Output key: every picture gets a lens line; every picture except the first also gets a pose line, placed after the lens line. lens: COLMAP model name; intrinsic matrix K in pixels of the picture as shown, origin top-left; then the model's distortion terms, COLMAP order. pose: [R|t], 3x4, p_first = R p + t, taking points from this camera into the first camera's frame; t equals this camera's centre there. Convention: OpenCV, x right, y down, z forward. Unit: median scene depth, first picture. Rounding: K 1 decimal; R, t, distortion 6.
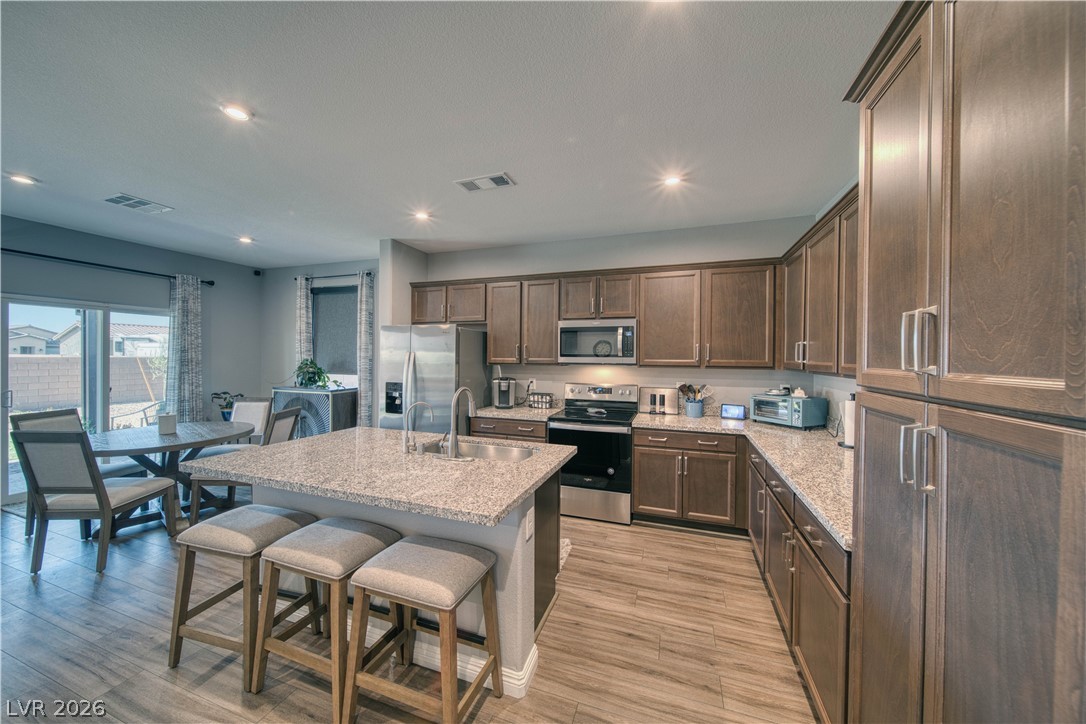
lens RADIAL K [[383.9, 0, 545.0], [0, 383.9, 359.6], [0, 0, 1]] dist [0.002568, -0.001905]
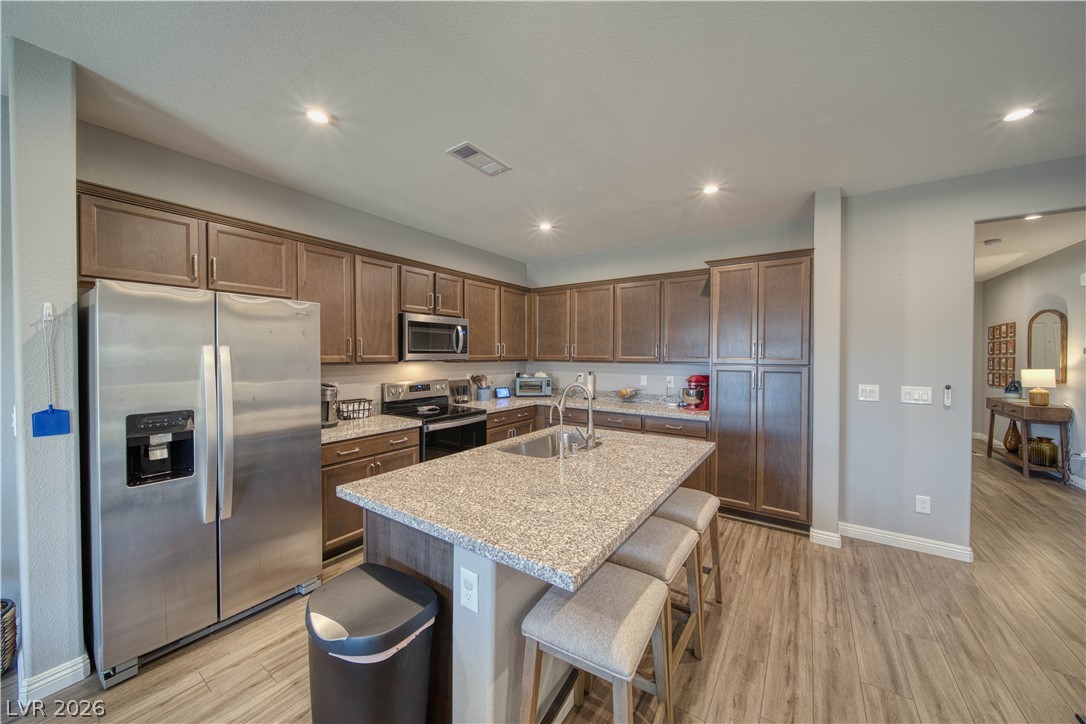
lens RADIAL K [[383.9, 0, 545.7], [0, 383.9, 359.1], [0, 0, 1]] dist [0.002568, -0.001905]
pose [[0.254461, -0.020341, 0.966869, -0.761857], [0.006355, 0.999792, 0.019361, -0.009649], [-0.967062, 0.001218, 0.254537, 0.477919]]
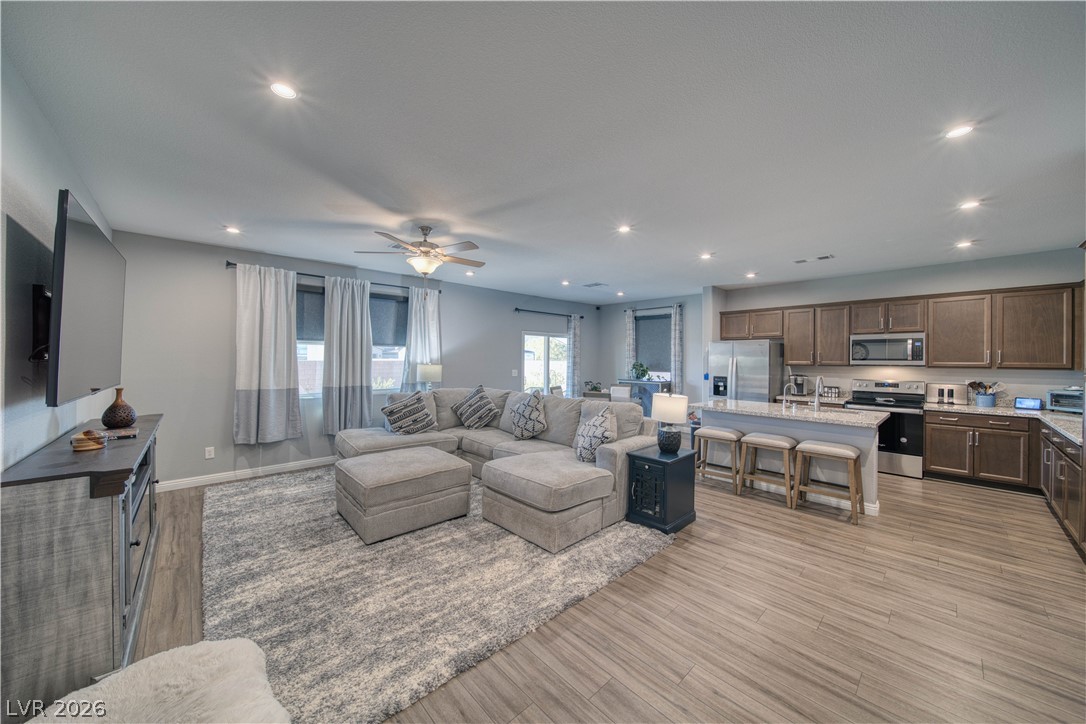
lens RADIAL K [[383.9, 0, 541.2], [0, 383.9, 360.5], [0, 0, 1]] dist [0.002568, -0.001905]
pose [[0.892577, -0.001260, -0.450894, -0.359125], [-0.000540, 0.999992, -0.003864, -0.000828], [0.450895, 0.003693, 0.892569, -0.822664]]
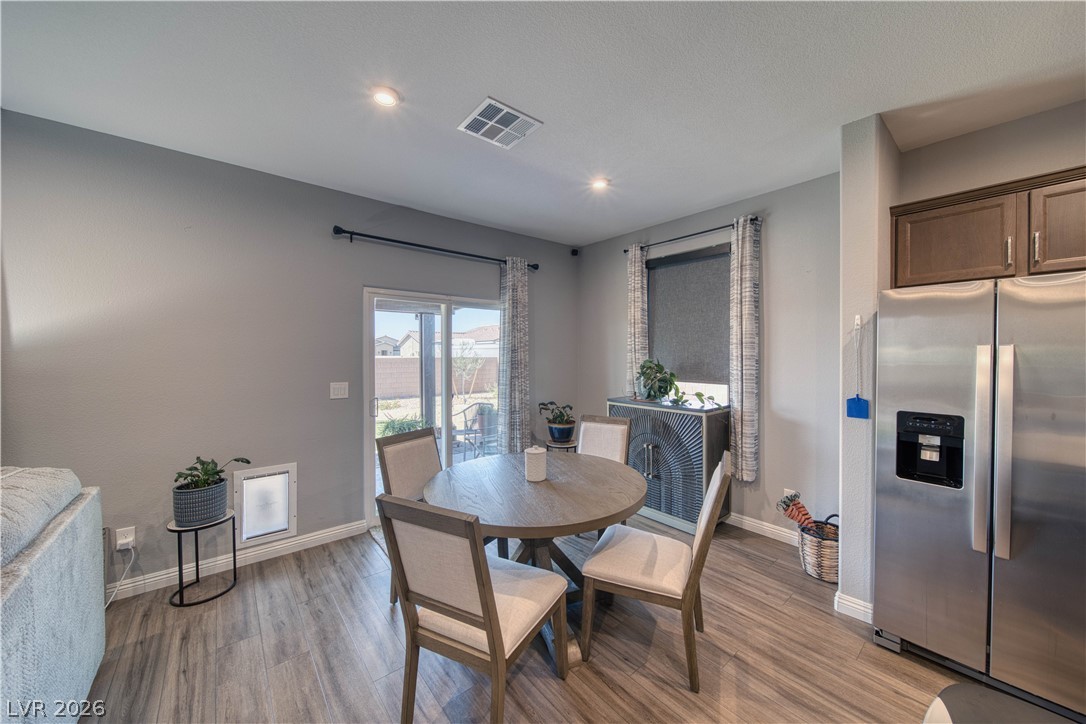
lens RADIAL K [[383.9, 0, 557.3], [0, 383.9, 359.8], [0, 0, 1]] dist [0.002568, -0.001905]
pose [[0.872417, -0.002797, -0.488753, -0.589298], [0.006254, 0.999966, 0.005440, -0.009146], [0.488721, -0.007802, 0.872405, 0.424526]]
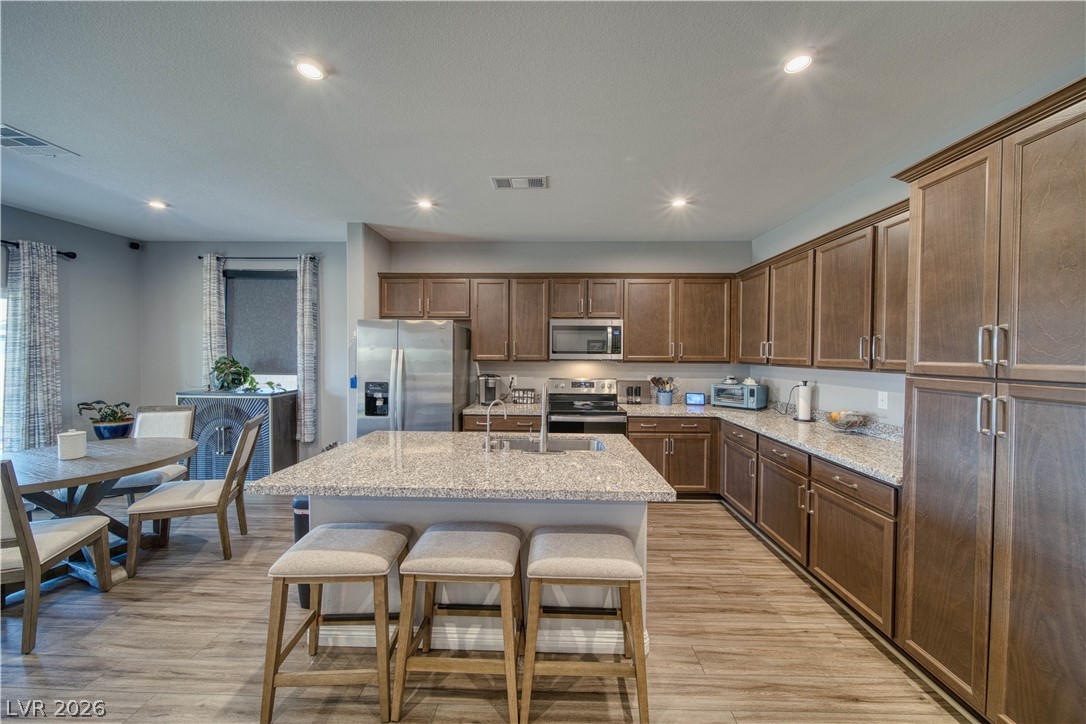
lens RADIAL K [[383.9, 0, 541.5], [0, 383.9, 360.1], [0, 0, 1]] dist [0.002568, -0.001905]
pose [[0.949451, -0.007678, 0.313821, -0.327129], [0.004040, 0.999917, 0.012241, -0.002579], [-0.313889, -0.010354, 0.949403, 0.011825]]
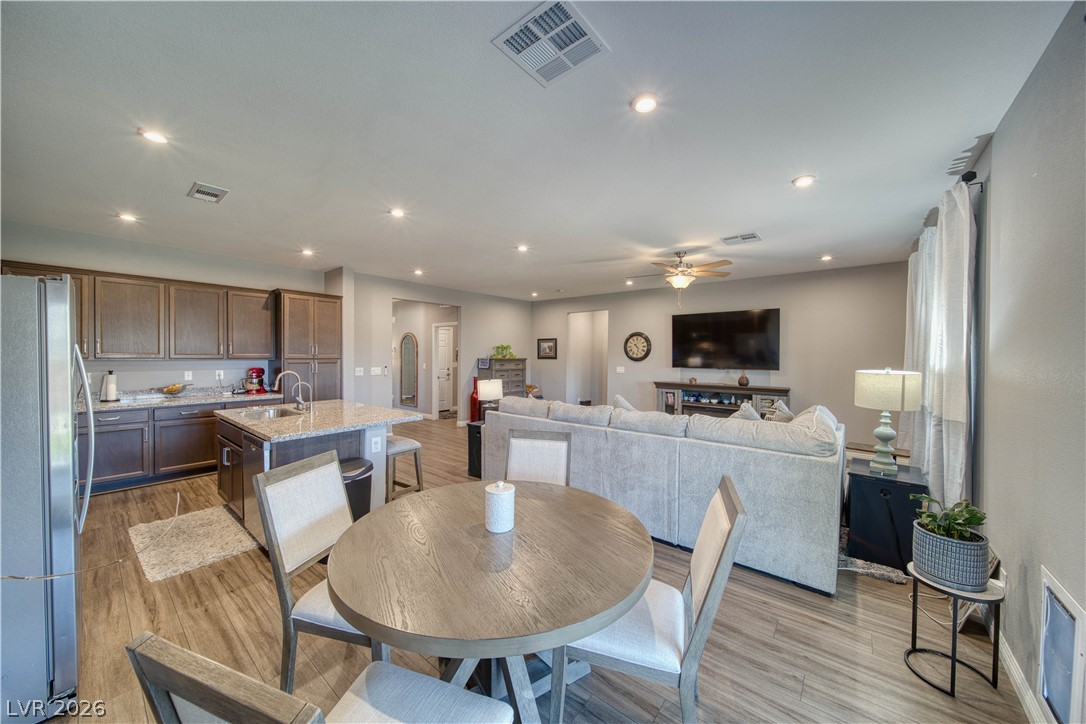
lens RADIAL K [[383.9, 0, 546.0], [0, 383.9, 357.9], [0, 0, 1]] dist [0.002568, -0.001905]
pose [[-0.941719, -0.020319, 0.335786, -1.113070], [-0.014114, 0.999682, 0.020909, -0.023668], [-0.336104, 0.014951, -0.941706, 1.323274]]
